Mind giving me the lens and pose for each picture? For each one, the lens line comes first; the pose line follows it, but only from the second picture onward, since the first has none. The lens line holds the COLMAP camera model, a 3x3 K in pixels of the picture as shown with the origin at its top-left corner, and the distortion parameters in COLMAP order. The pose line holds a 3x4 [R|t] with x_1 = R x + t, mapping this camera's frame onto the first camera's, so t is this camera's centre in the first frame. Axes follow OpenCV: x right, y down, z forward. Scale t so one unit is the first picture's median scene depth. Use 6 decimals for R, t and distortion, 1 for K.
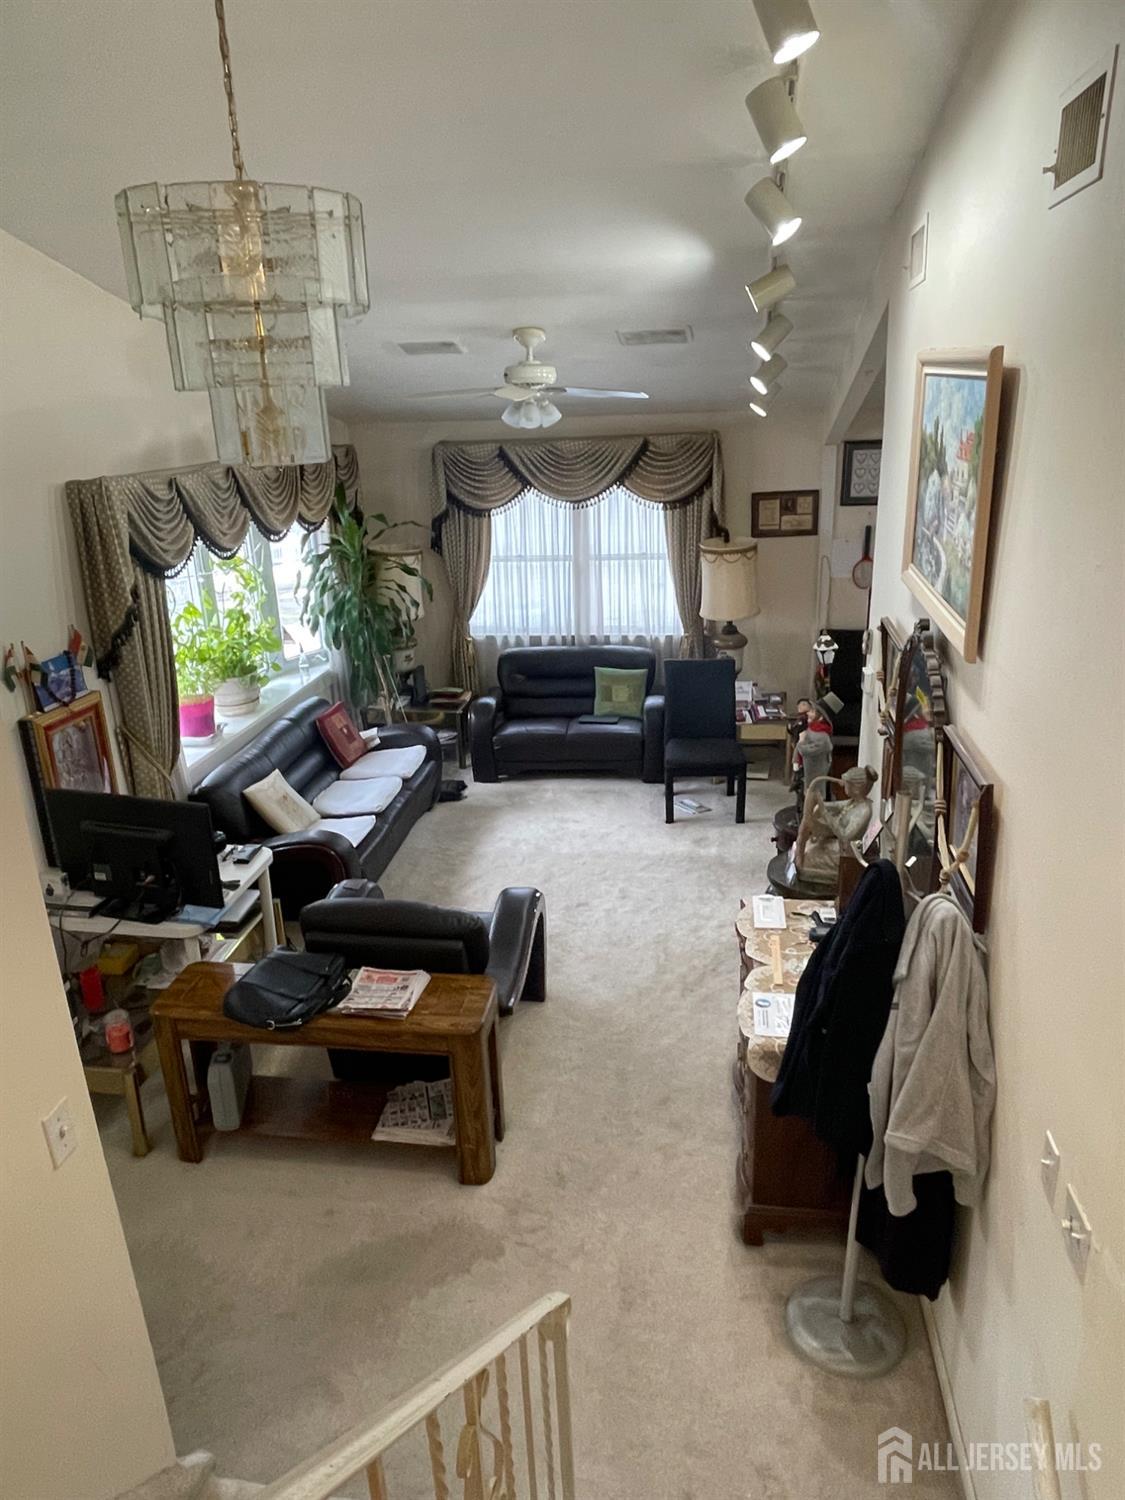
lens RADIAL K [[971.9, 0, 562.5], [0, 971.9, 750.0], [0, 0, 1]] dist [0.028925, 0.000392]
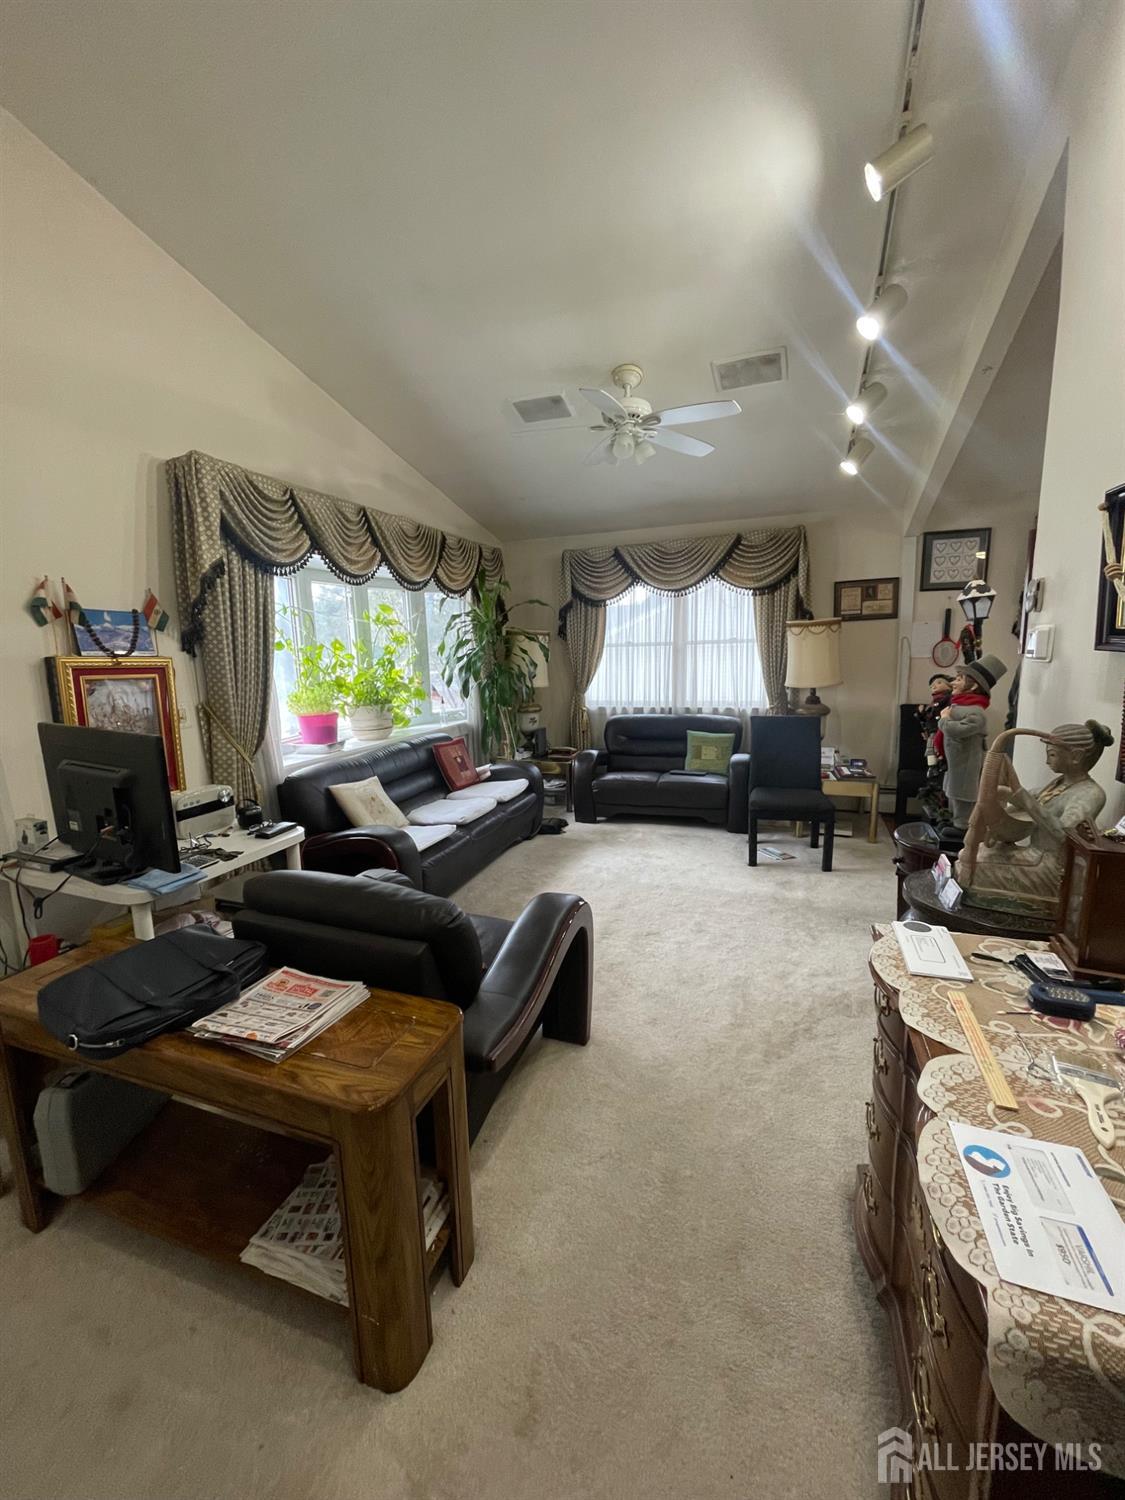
lens RADIAL K [[599.9, 0, 564.4], [0, 599.9, 746.4], [0, 0, 1]] dist [0.000455, -0.000221]
pose [[0.979413, 0.041630, -0.197529, 0.035975], [-0.074859, 0.983637, -0.163871, 0.068888], [0.187475, 0.175284, 0.966503, 0.332632]]
